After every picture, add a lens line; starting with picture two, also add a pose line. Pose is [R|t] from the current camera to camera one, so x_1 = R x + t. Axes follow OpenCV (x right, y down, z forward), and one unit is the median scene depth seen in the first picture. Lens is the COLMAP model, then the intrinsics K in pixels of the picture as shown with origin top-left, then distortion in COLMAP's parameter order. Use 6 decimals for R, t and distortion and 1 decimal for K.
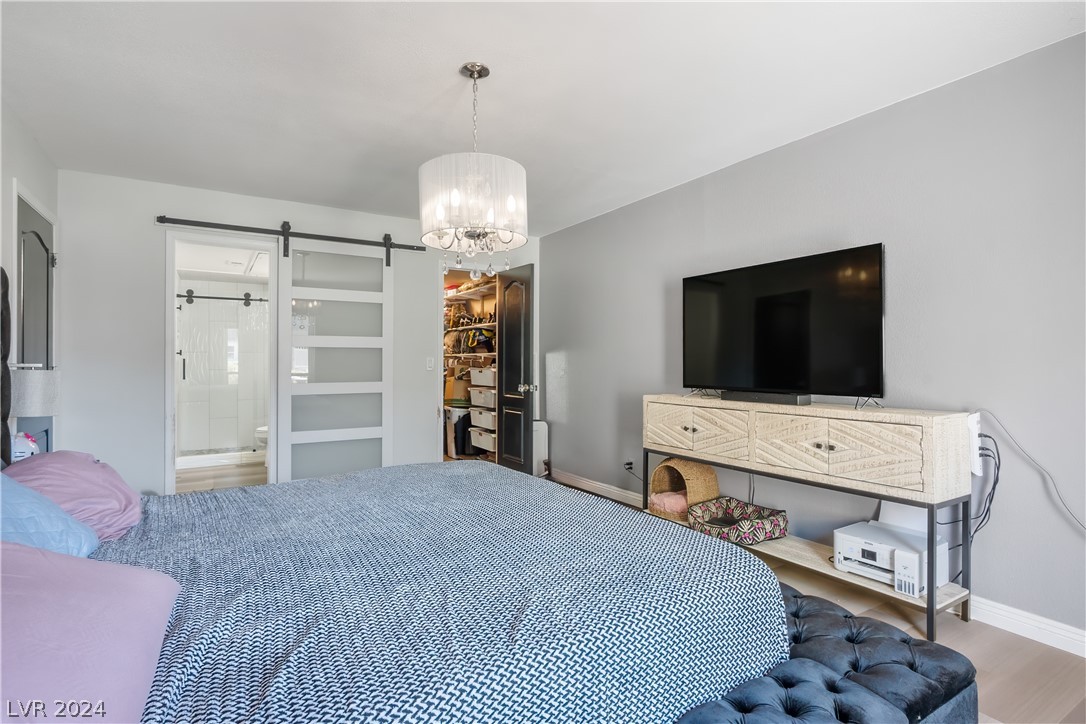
lens RADIAL K [[551.1, 0, 554.6], [0, 551.1, 354.6], [0, 0, 1]] dist [-0.007561, 0.003307]
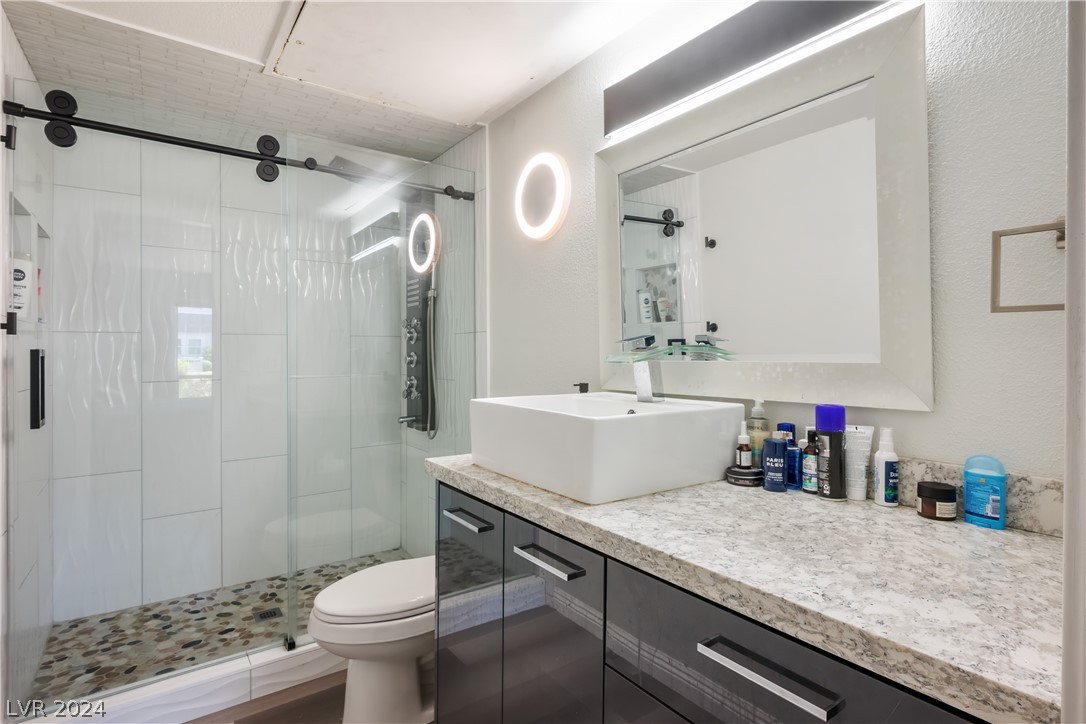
lens RADIAL K [[551.1, 0, 547.7], [0, 551.1, 347.6], [0, 0, 1]] dist [-0.007561, 0.003307]
pose [[0.998190, -0.004311, 0.059990, -0.425865], [0.004647, 0.999974, -0.005465, 0.008274], [-0.059965, 0.005734, 0.998184, 0.691080]]
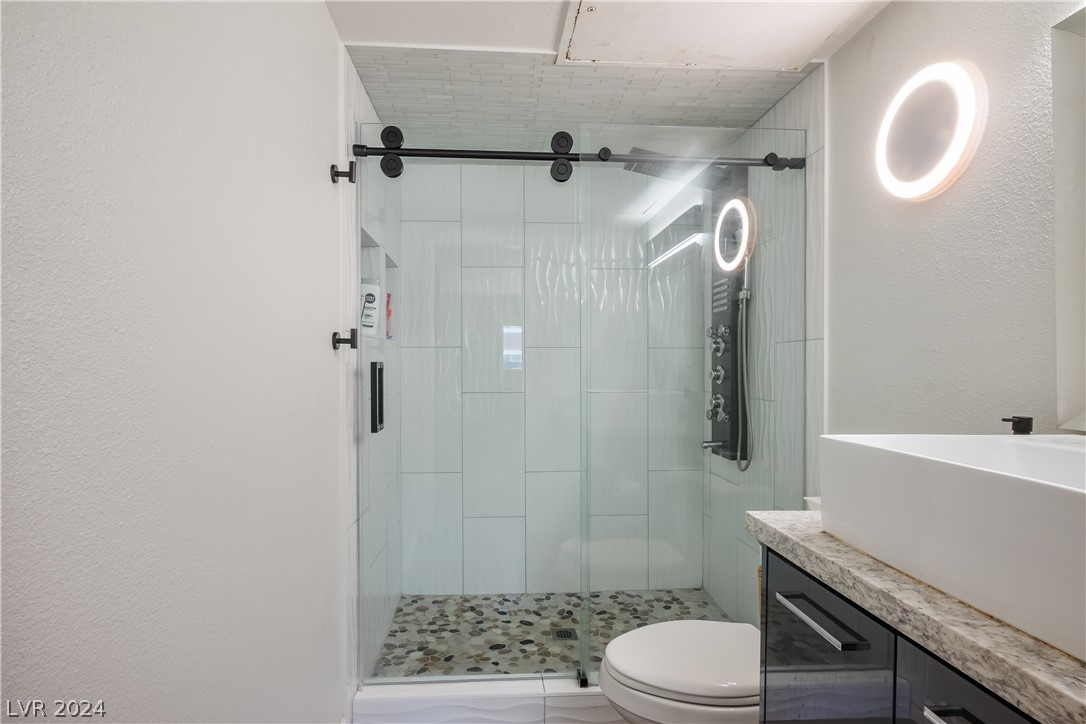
lens RADIAL K [[551.1, 0, 509.7], [0, 551.1, 372.0], [0, 0, 1]] dist [-0.007561, 0.003307]
pose [[0.862685, 0.003751, -0.505727, -0.441548], [0.002095, 0.999937, 0.010990, 0.008776], [0.505737, -0.010540, 0.862623, 0.745644]]
